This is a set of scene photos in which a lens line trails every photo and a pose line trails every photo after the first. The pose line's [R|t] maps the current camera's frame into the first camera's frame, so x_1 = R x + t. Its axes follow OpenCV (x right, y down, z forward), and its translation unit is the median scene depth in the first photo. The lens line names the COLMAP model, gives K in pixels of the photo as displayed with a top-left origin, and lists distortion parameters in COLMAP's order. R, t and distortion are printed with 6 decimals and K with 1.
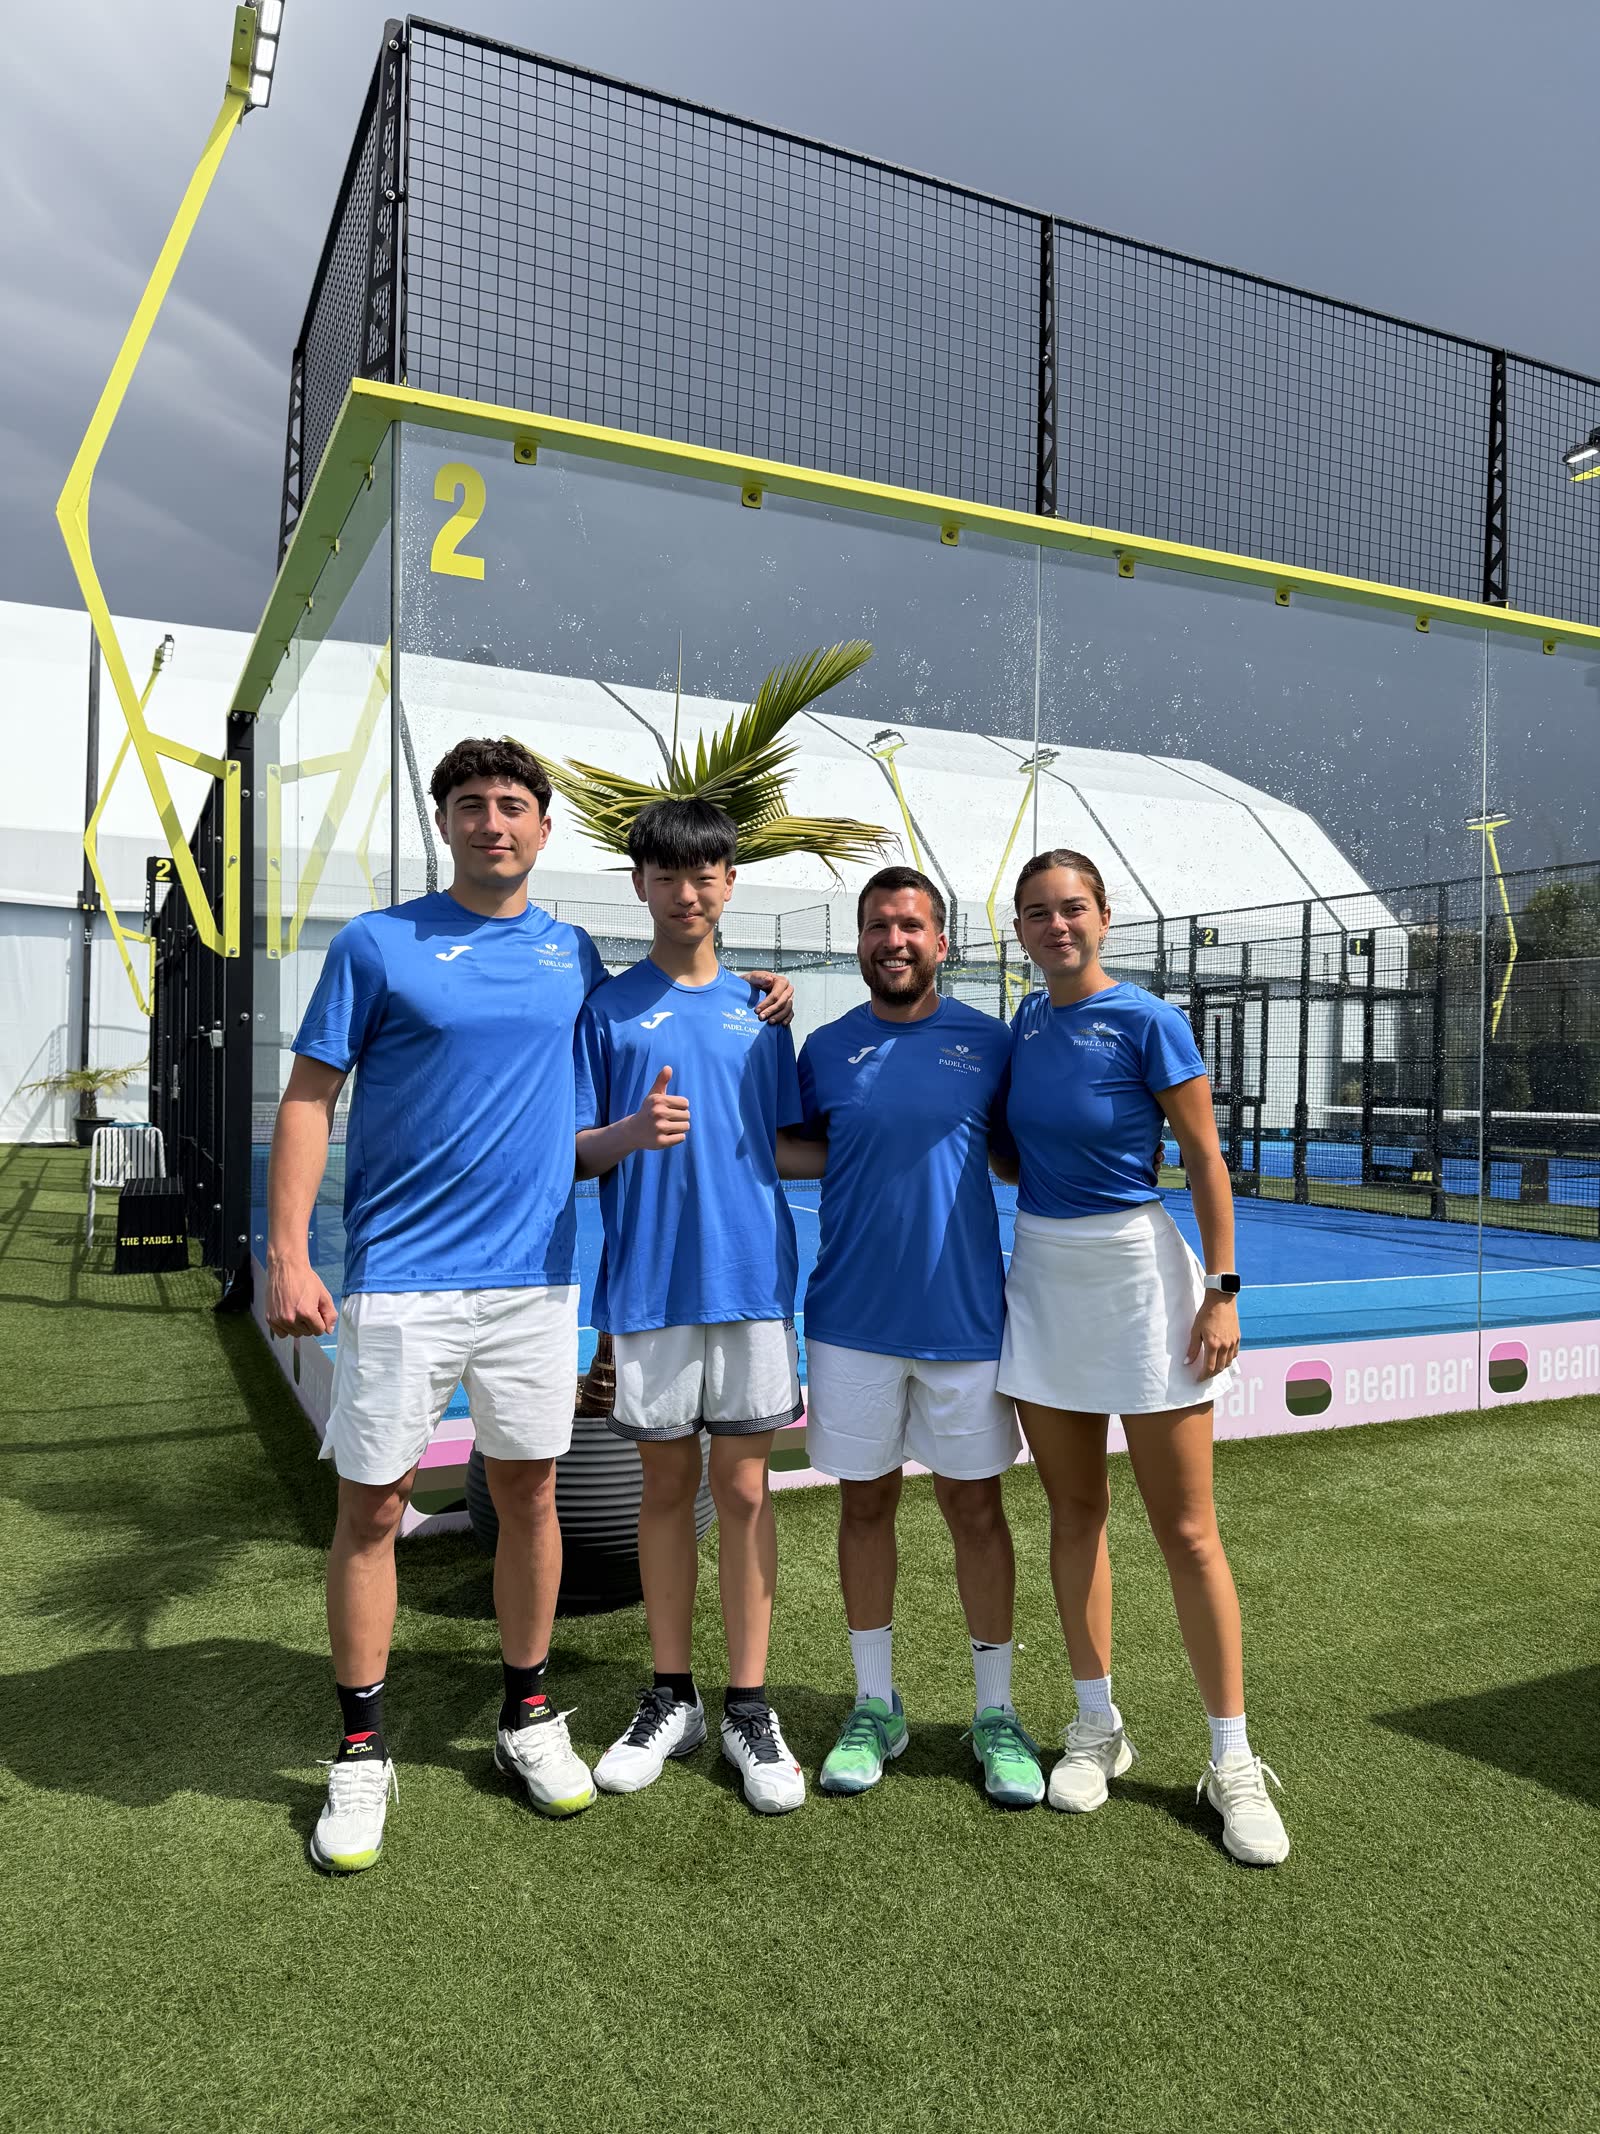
lens RADIAL K [[1512.1, 0, 810.4], [0, 1512.1, 1078.0], [0, 0, 1]] dist [-0.007685, -0.002655]
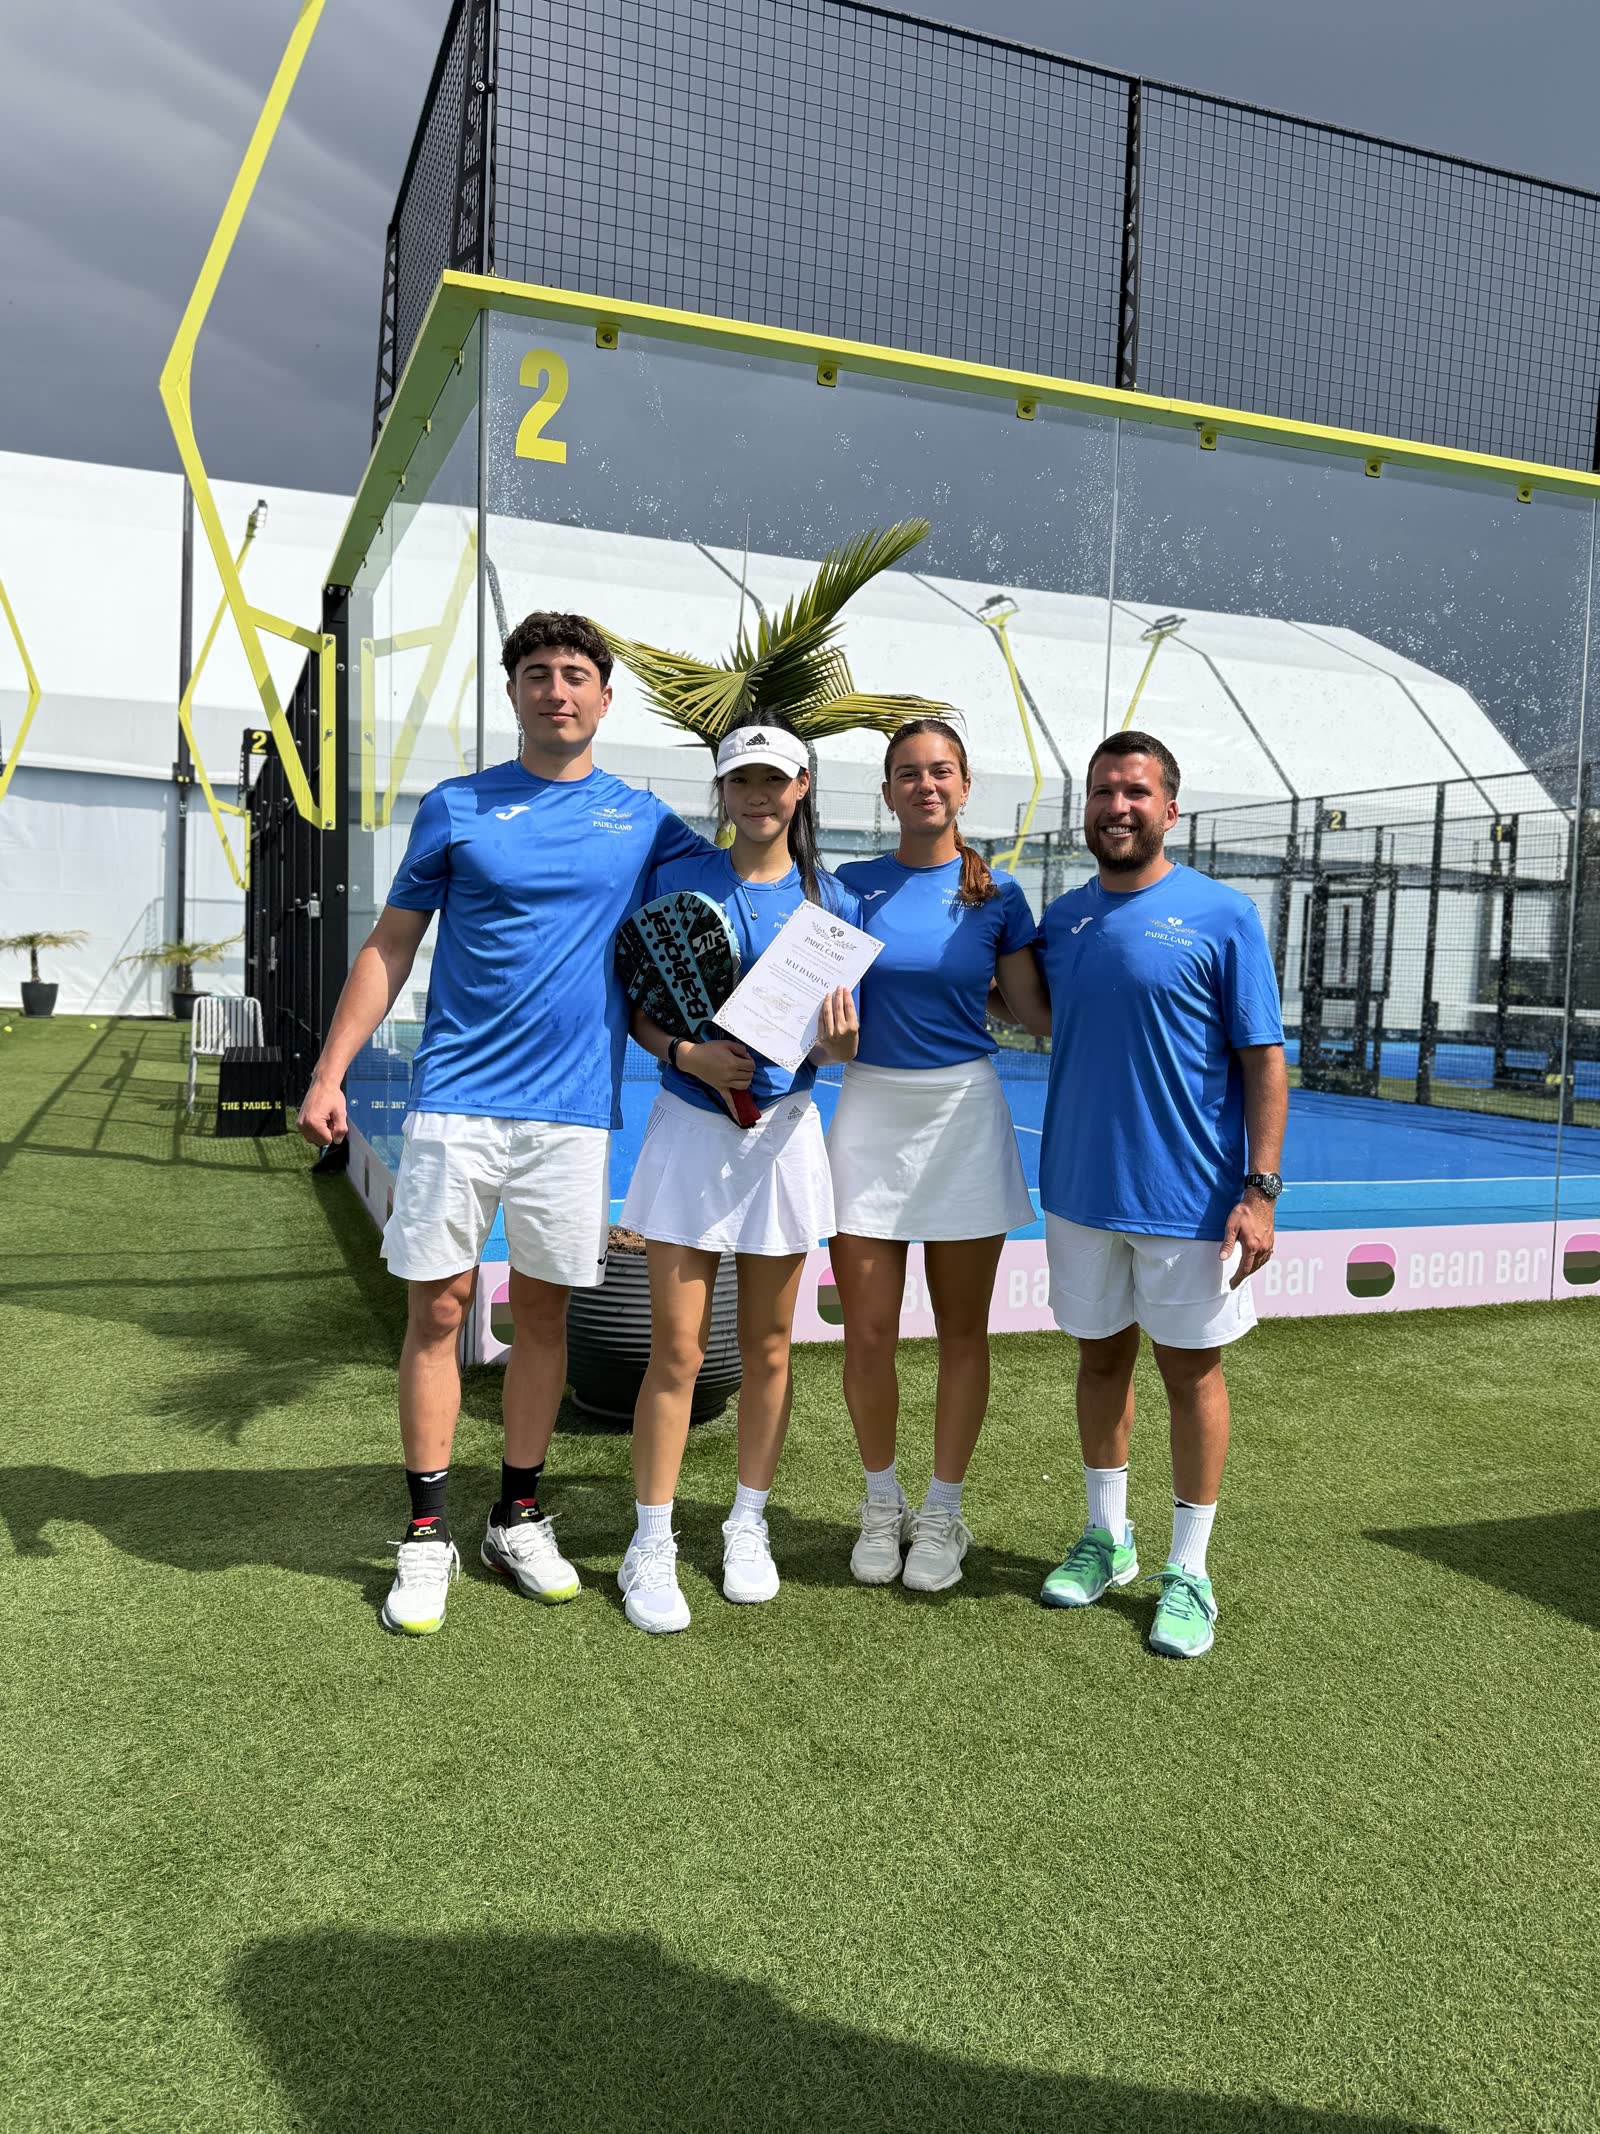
lens RADIAL K [[1595.0, 0, 784.2], [0, 1595.0, 1059.3], [0, 0, 1]] dist [0.010980, -0.033441]
pose [[0.996257, 0.022758, -0.083395, 0.027378], [-0.017974, 0.998173, 0.057681, 0.011330], [0.084555, -0.055966, 0.994846, -0.083335]]
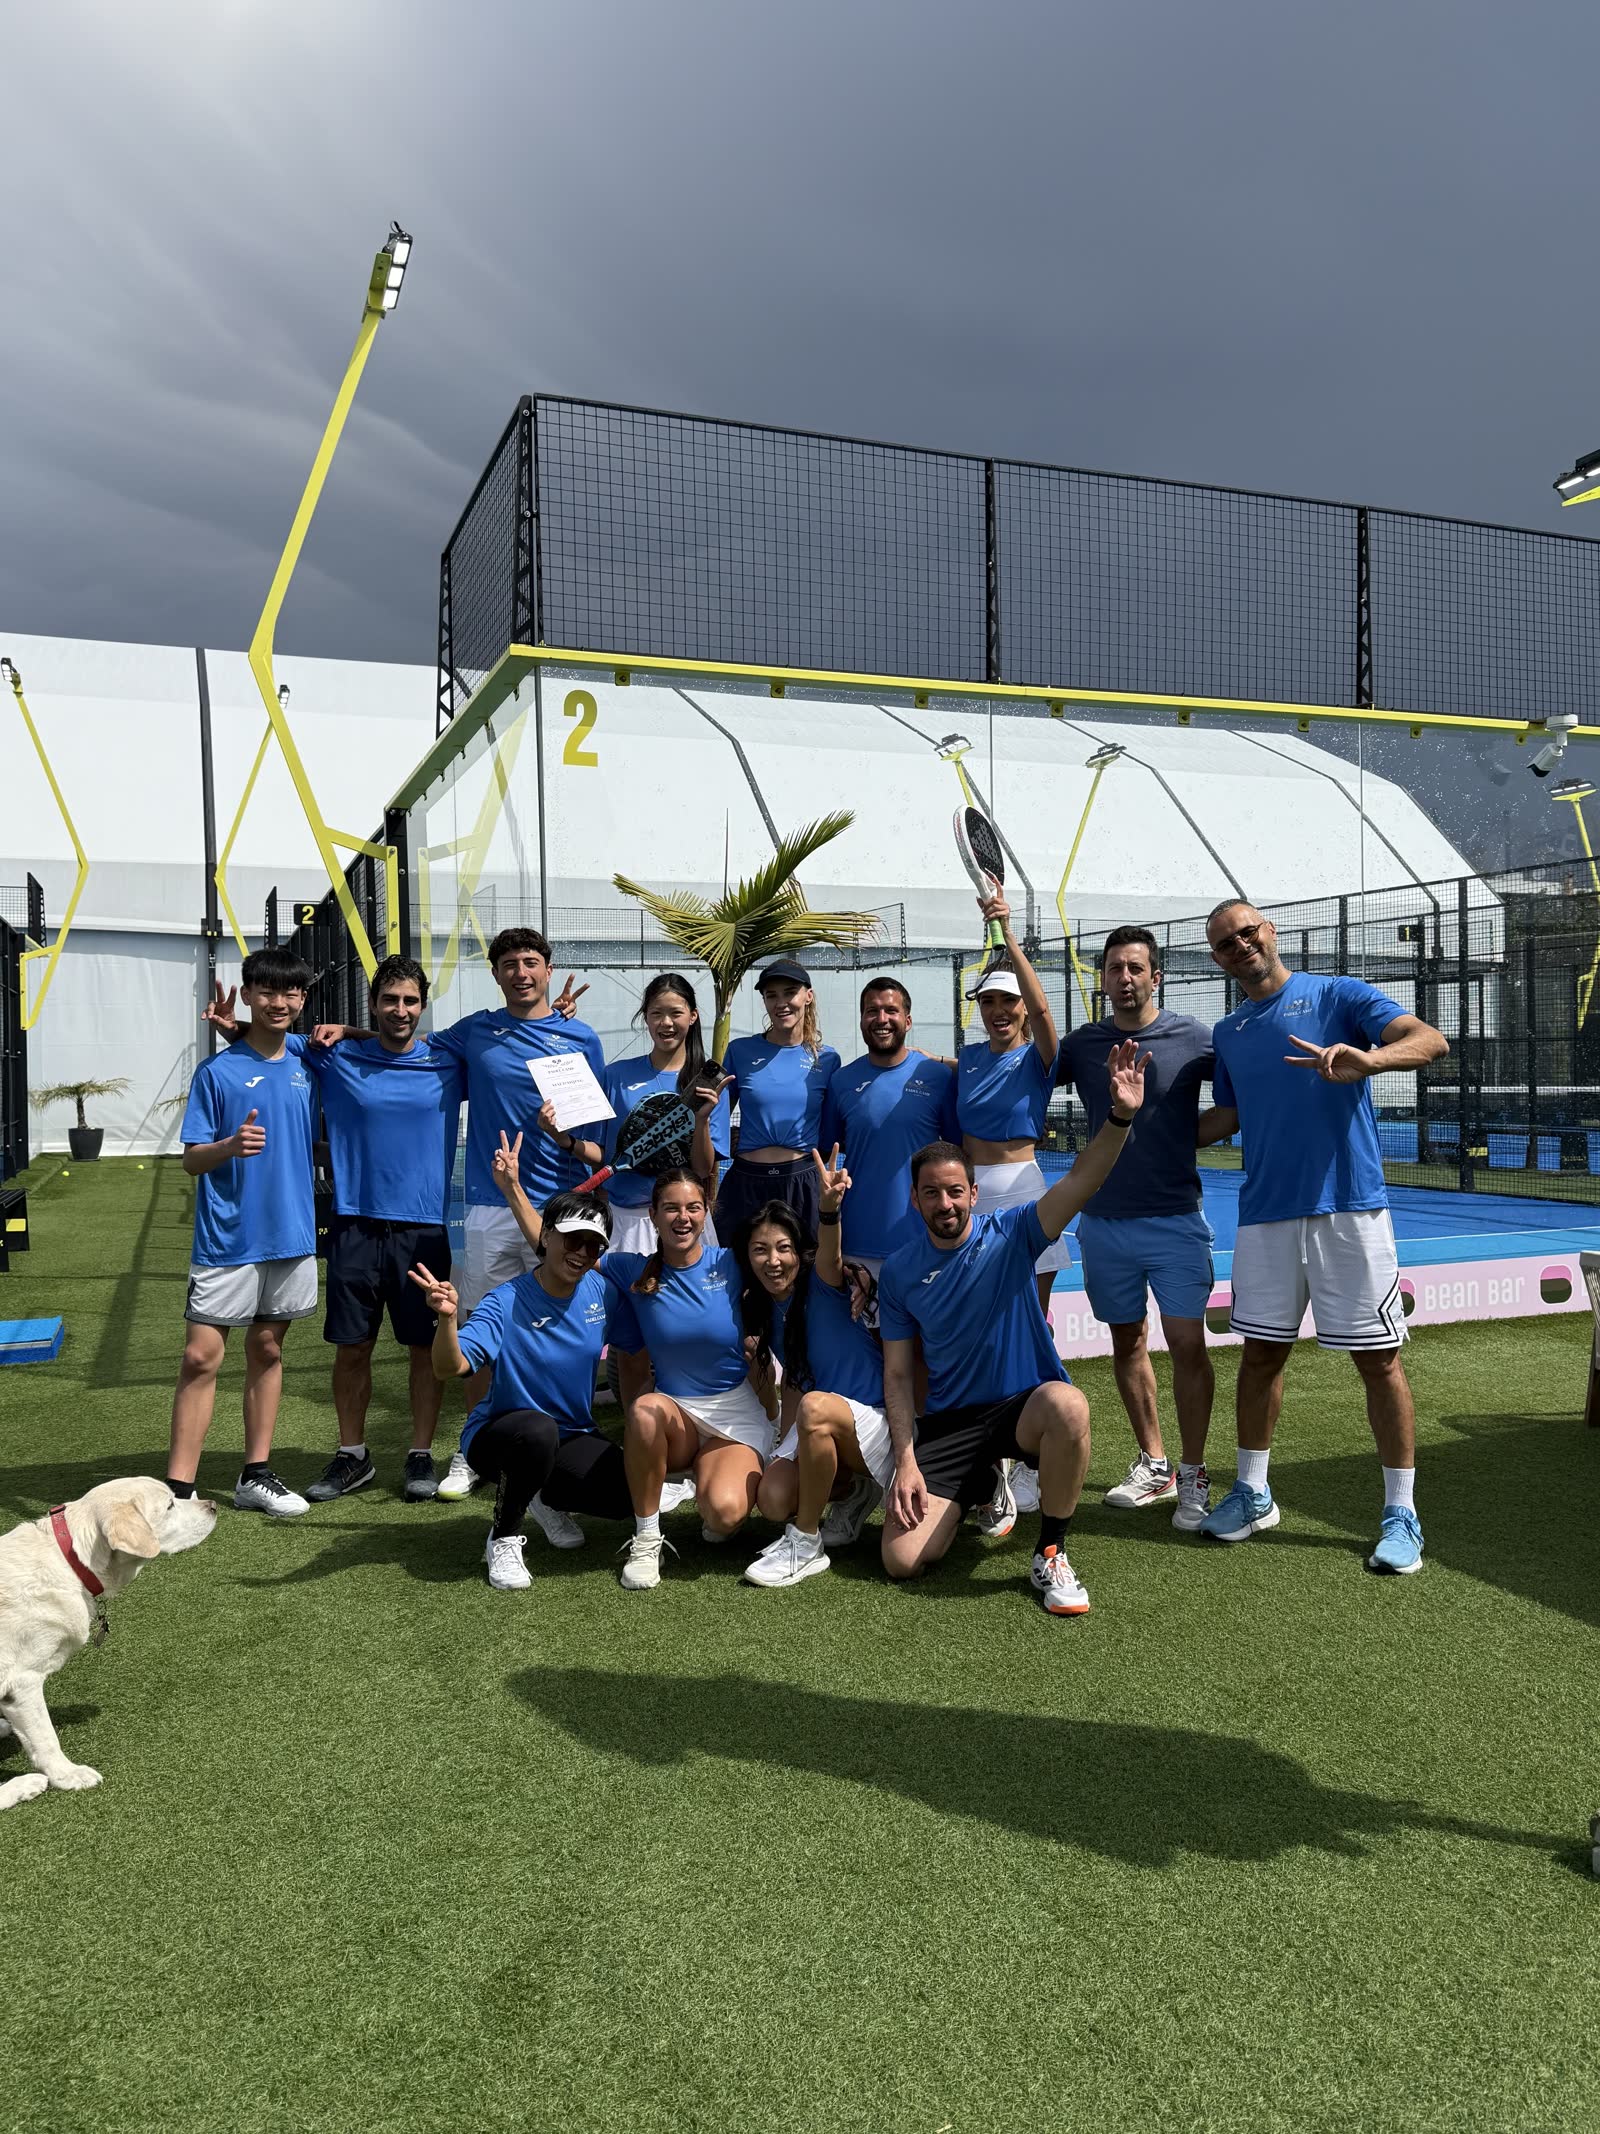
lens RADIAL K [[1596.3, 0, 798.7], [0, 1596.3, 1071.0], [0, 0, 1]] dist [0.023416, -0.007980]
pose [[0.996995, -0.029656, -0.071560, 0.066194], [0.029846, 0.999553, 0.001580, -0.020170], [0.071481, -0.003711, 0.997435, -0.431785]]
